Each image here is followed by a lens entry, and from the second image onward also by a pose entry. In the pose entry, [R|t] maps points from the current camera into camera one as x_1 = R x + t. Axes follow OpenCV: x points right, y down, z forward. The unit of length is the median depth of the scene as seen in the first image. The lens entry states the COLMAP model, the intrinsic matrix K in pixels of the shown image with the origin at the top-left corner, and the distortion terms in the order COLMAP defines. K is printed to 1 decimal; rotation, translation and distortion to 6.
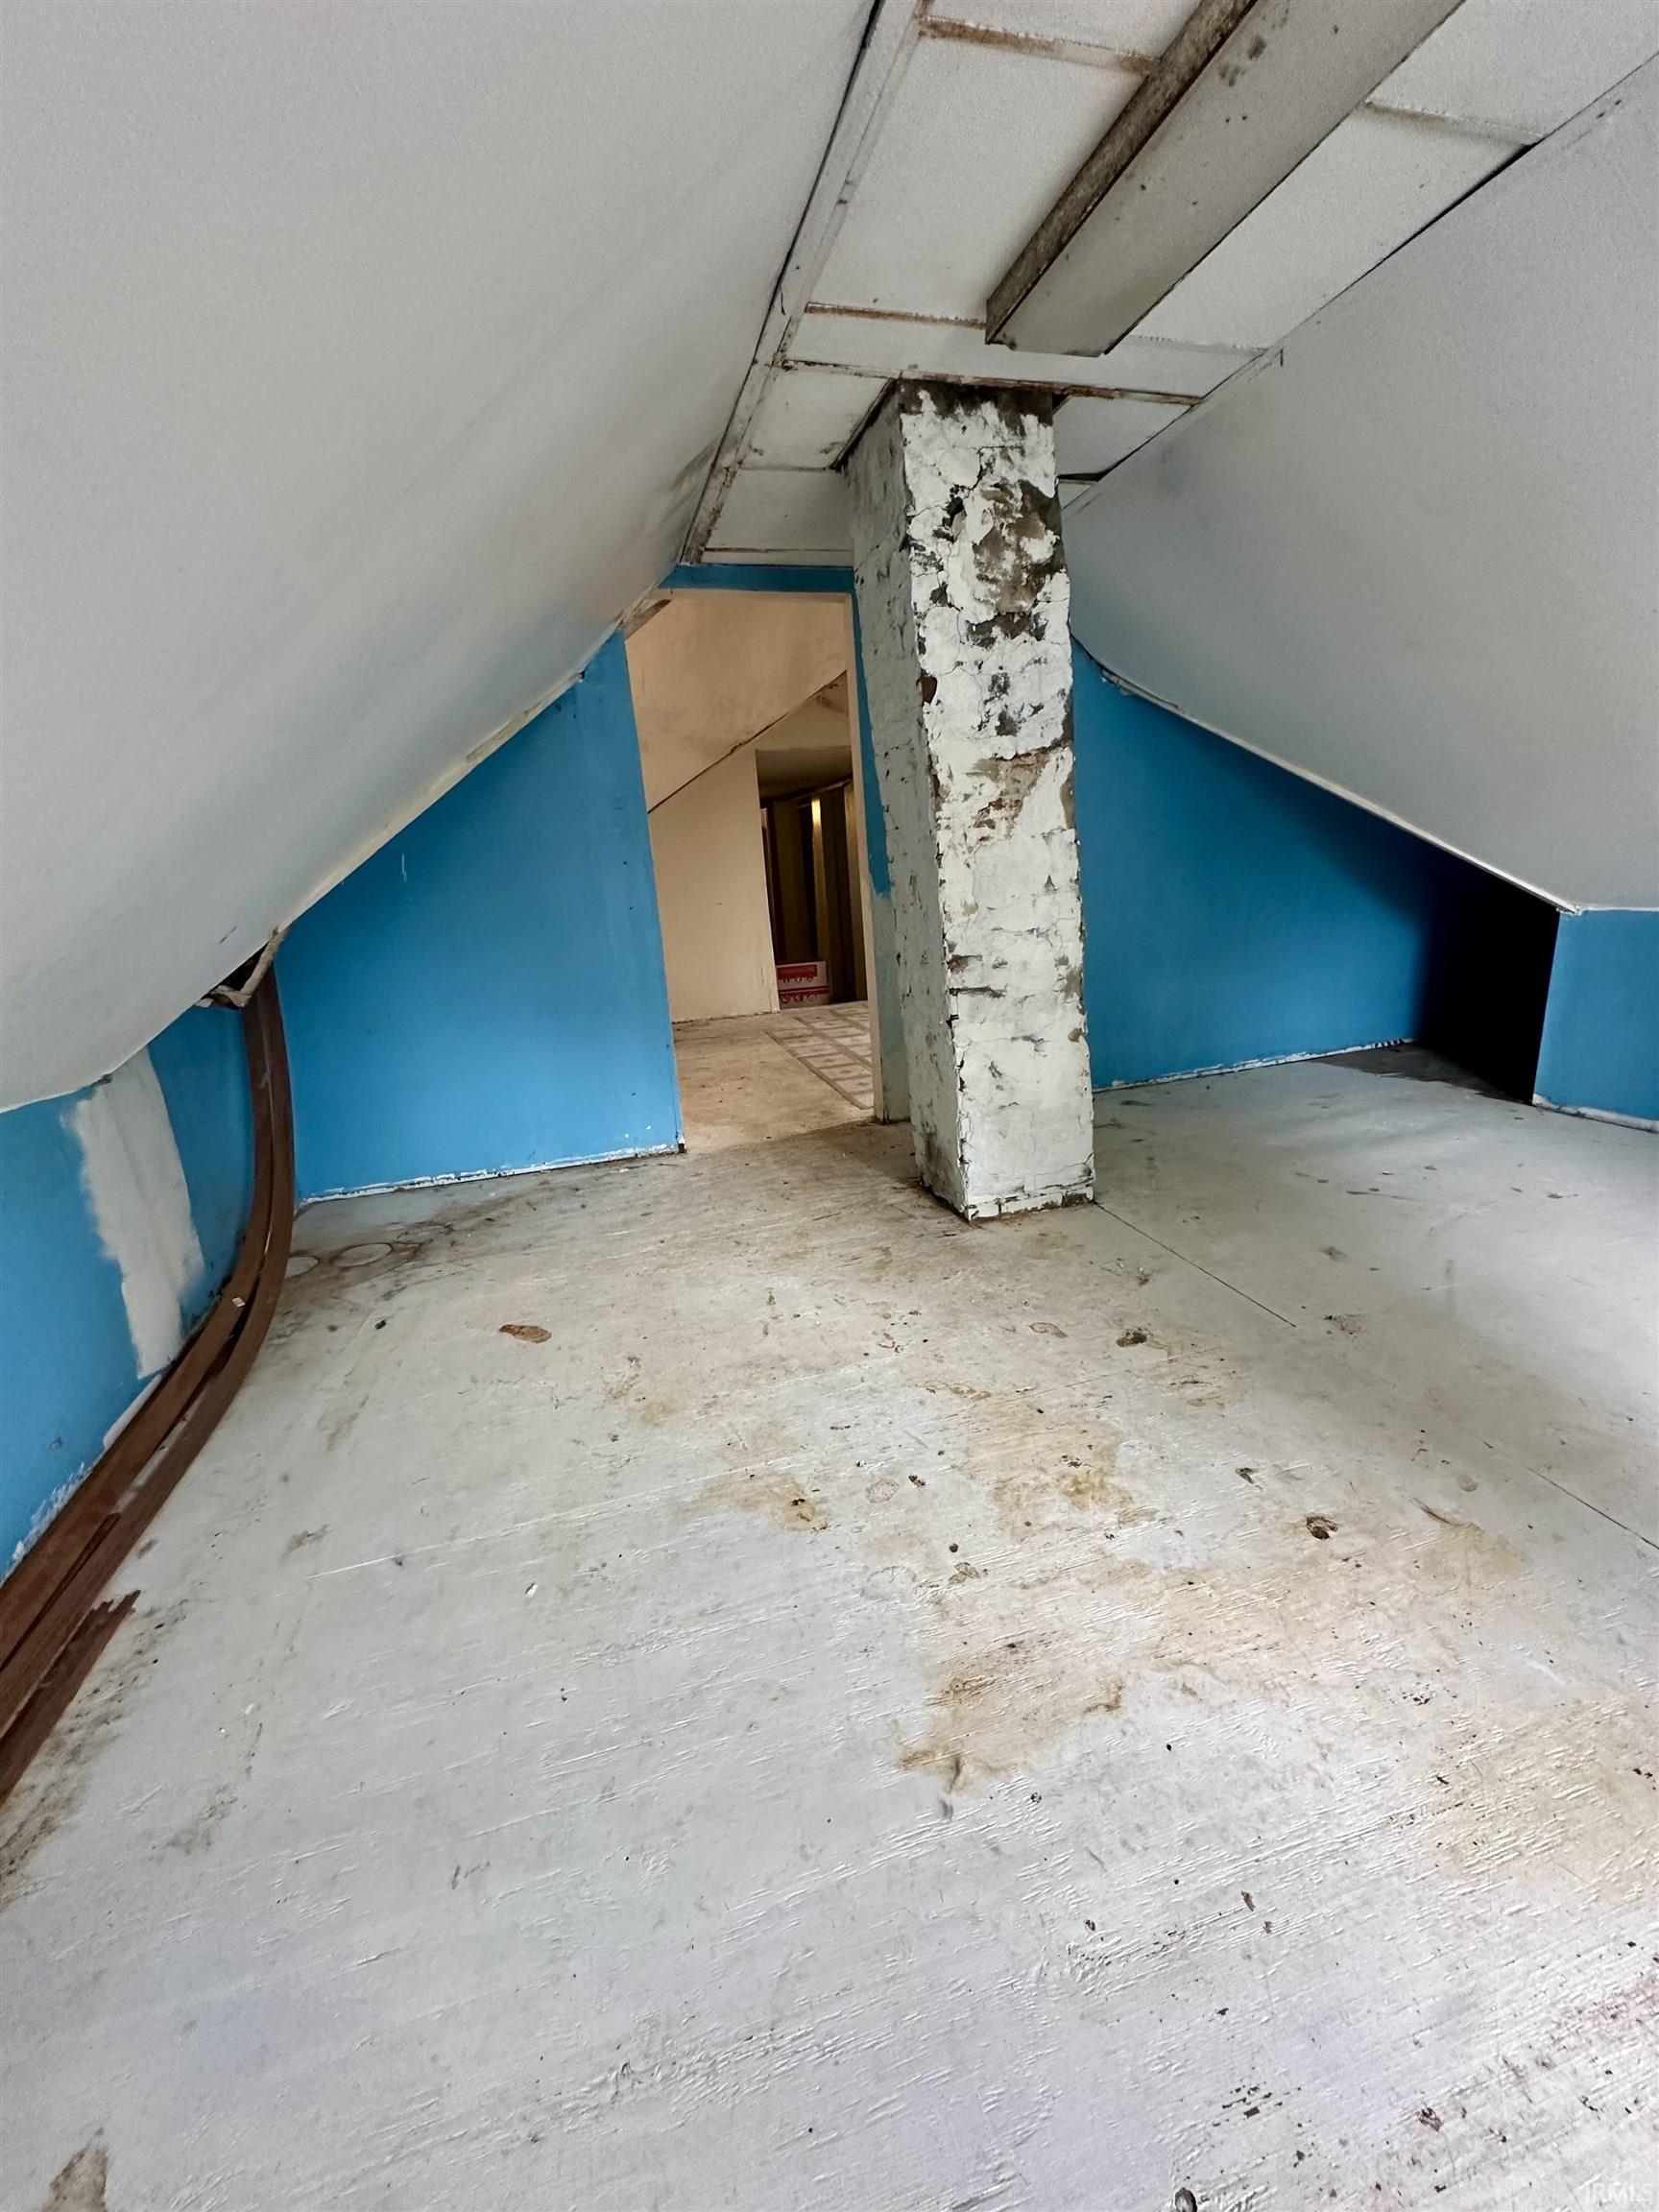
lens RADIAL K [[878.4, 0, 835.8], [0, 878.4, 1104.5], [0, 0, 1]] dist [0.000790, 0.000072]
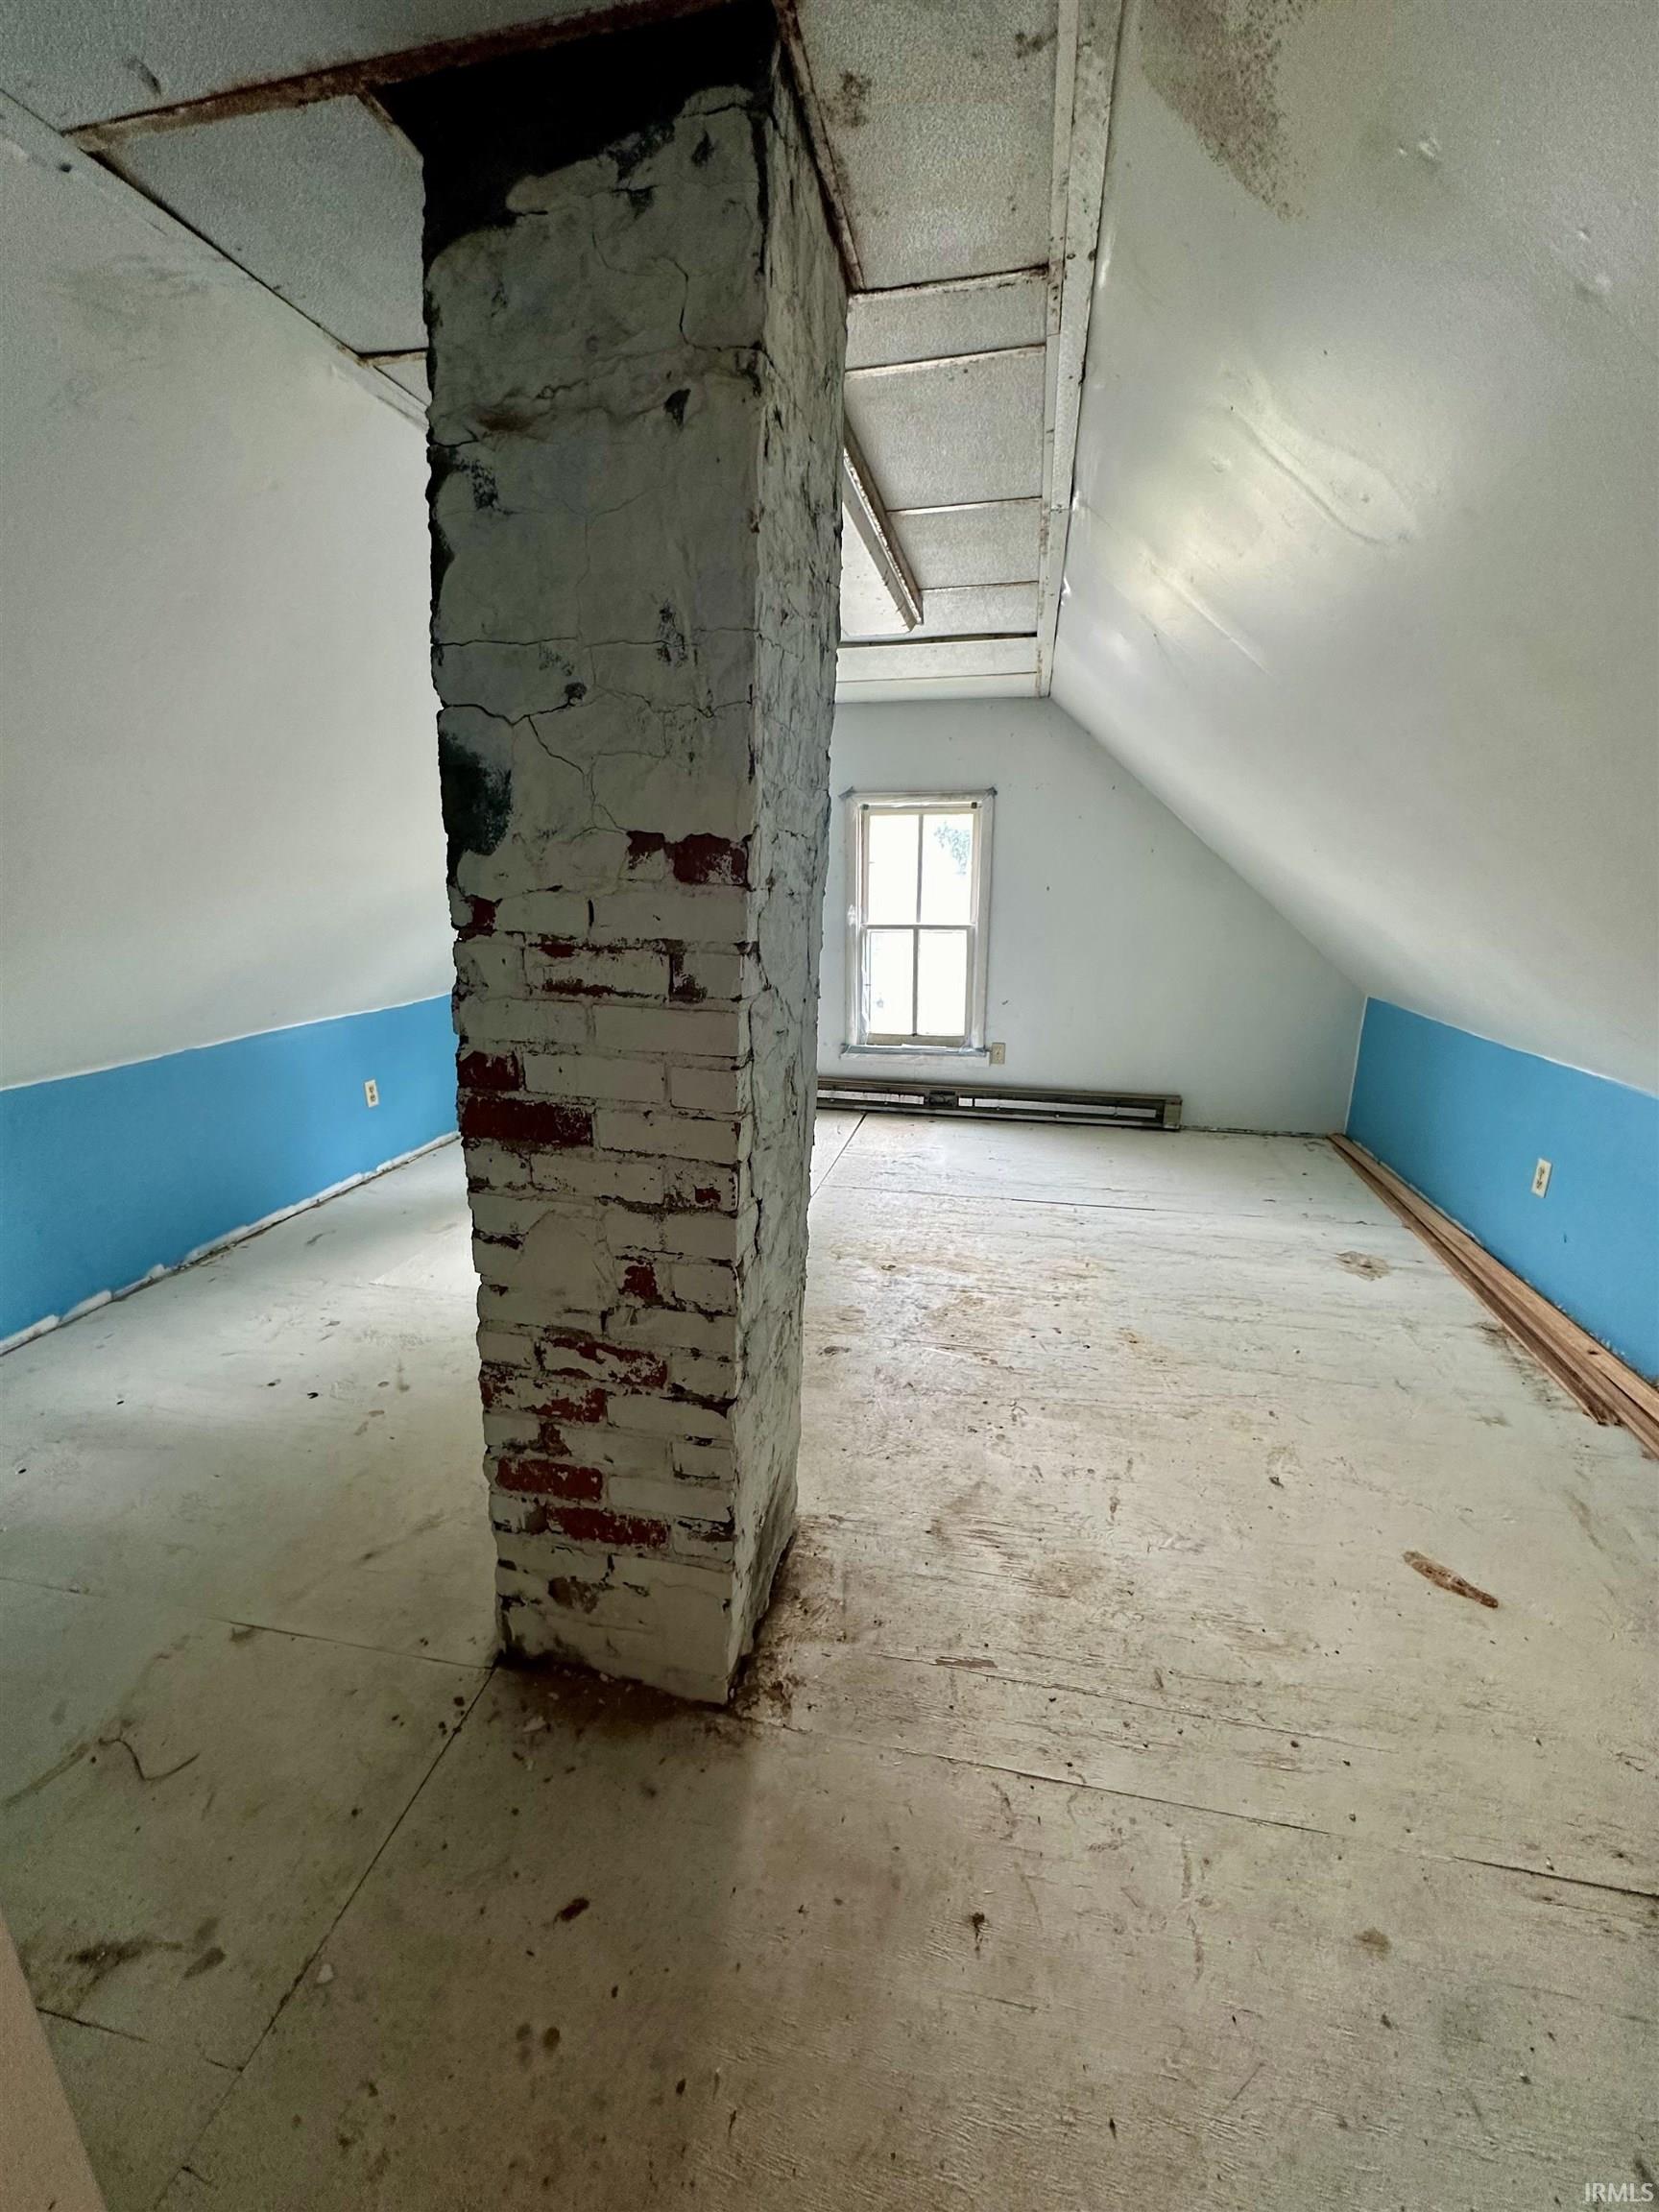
lens RADIAL K [[878.4, 0, 835.8], [0, 878.4, 1104.5], [0, 0, 1]] dist [0.000790, 0.000072]
pose [[-0.872187, -0.051090, 0.486498, -0.209240], [0.190202, 0.880854, 0.433496, -0.477554], [-0.450681, 0.470622, -0.758552, 1.433603]]
